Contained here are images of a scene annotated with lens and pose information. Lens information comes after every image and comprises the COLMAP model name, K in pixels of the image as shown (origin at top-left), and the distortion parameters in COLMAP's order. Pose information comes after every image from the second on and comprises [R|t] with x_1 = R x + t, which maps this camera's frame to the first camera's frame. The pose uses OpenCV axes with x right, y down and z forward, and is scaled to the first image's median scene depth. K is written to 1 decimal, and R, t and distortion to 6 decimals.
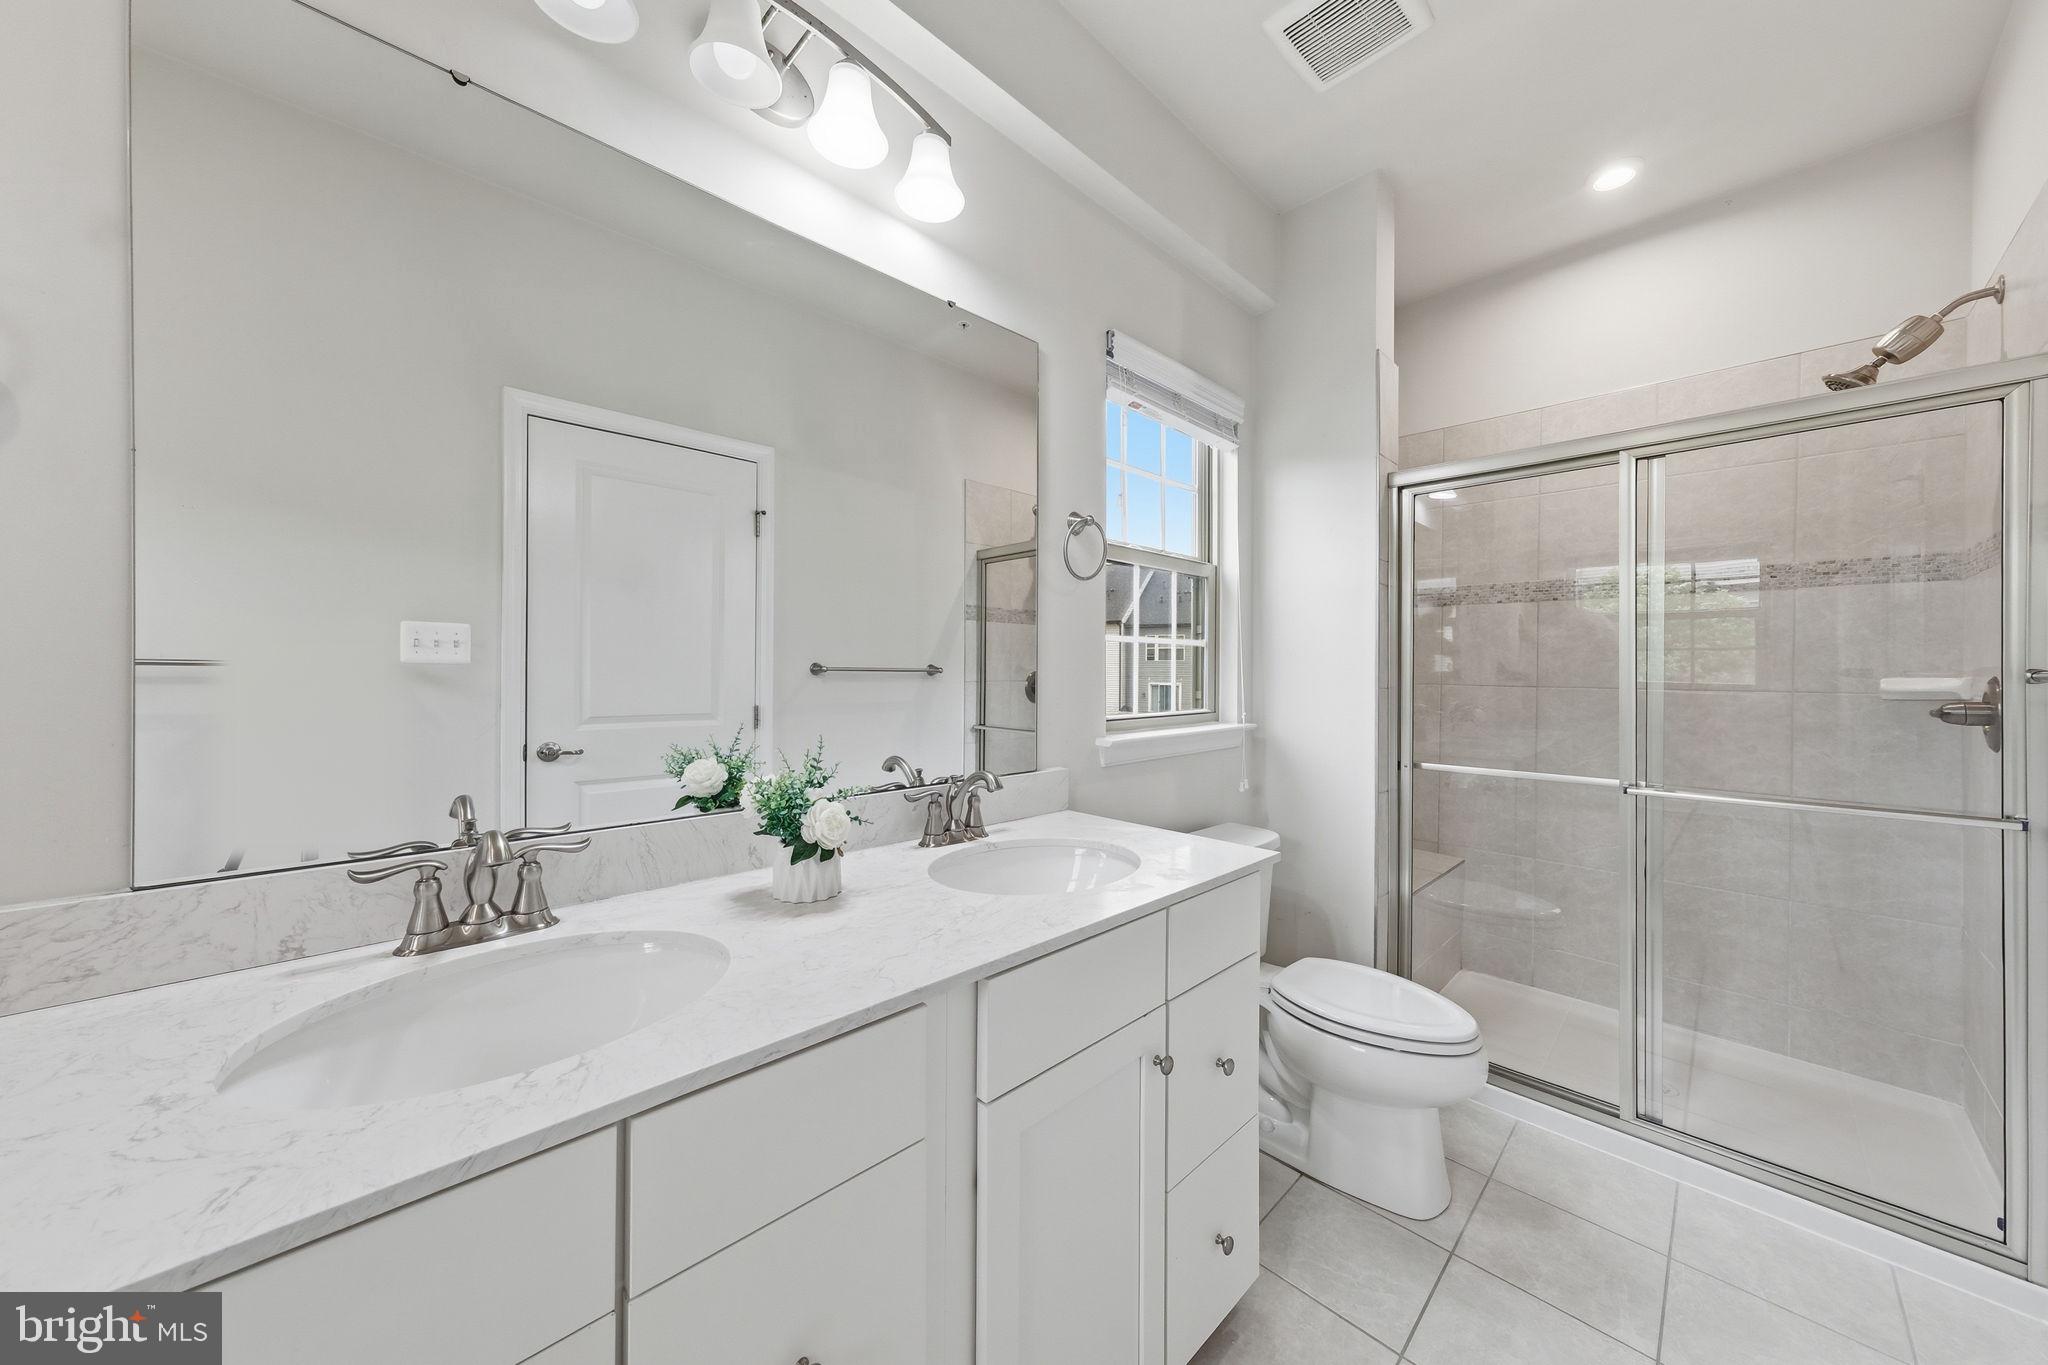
lens RADIAL K [[709.9, 0, 1026.0], [0, 709.9, 677.3], [0, 0, 1]] dist [0.001158, 0.000084]
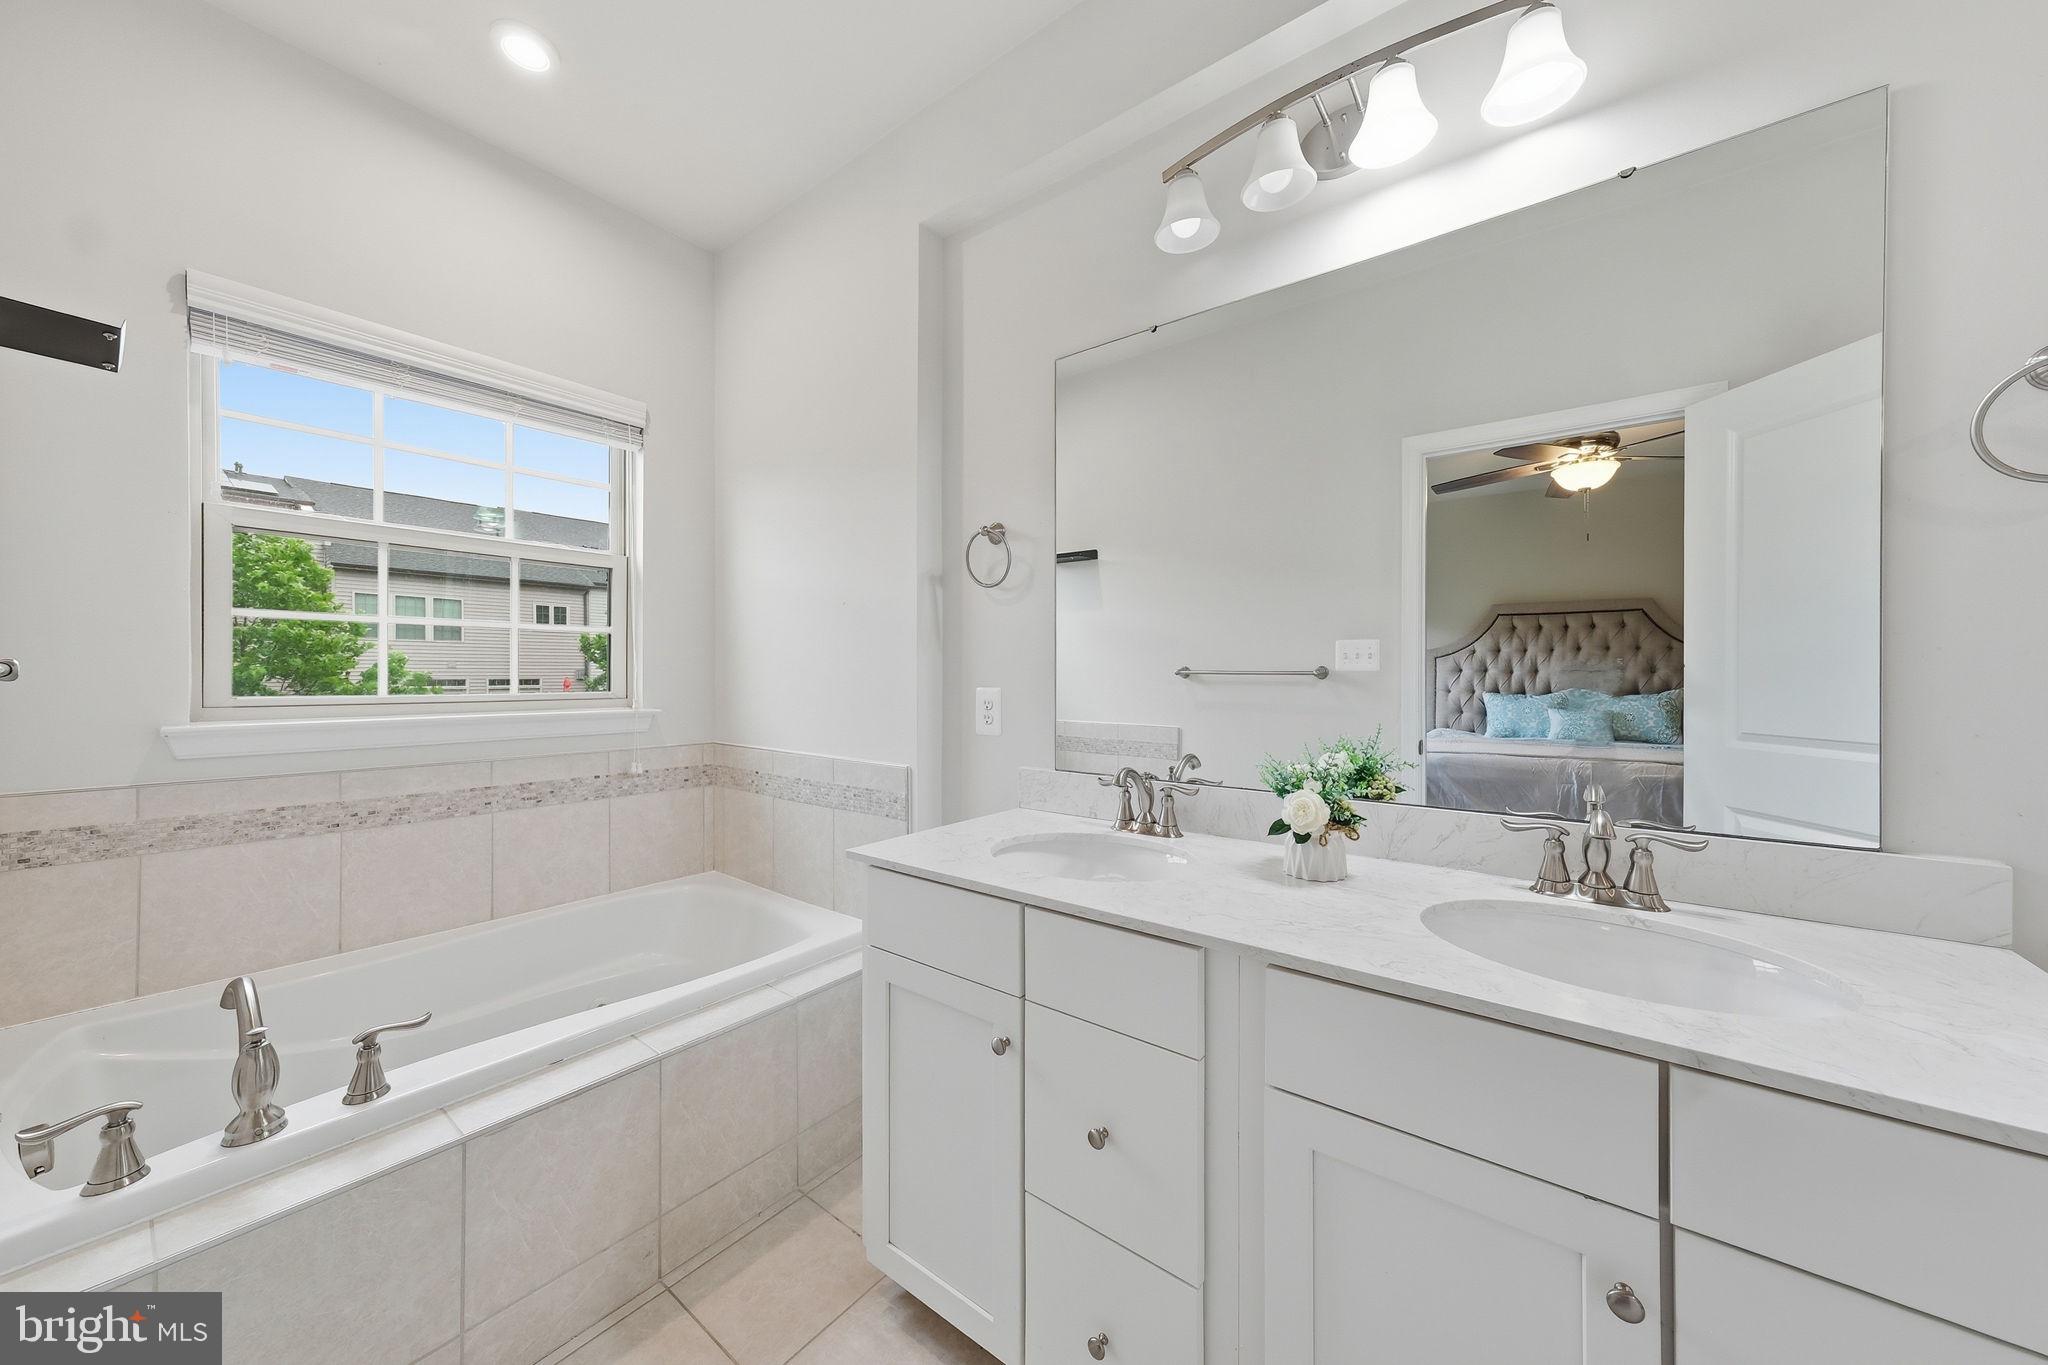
lens RADIAL K [[709.9, 0, 1014.3], [0, 709.9, 687.2], [0, 0, 1]] dist [0.001158, 0.000084]
pose [[0.127014, 0.010833, -0.991842, 0.728534], [-0.008051, 0.999919, 0.009891, 0.003945], [0.991868, 0.006729, 0.127091, 0.383340]]
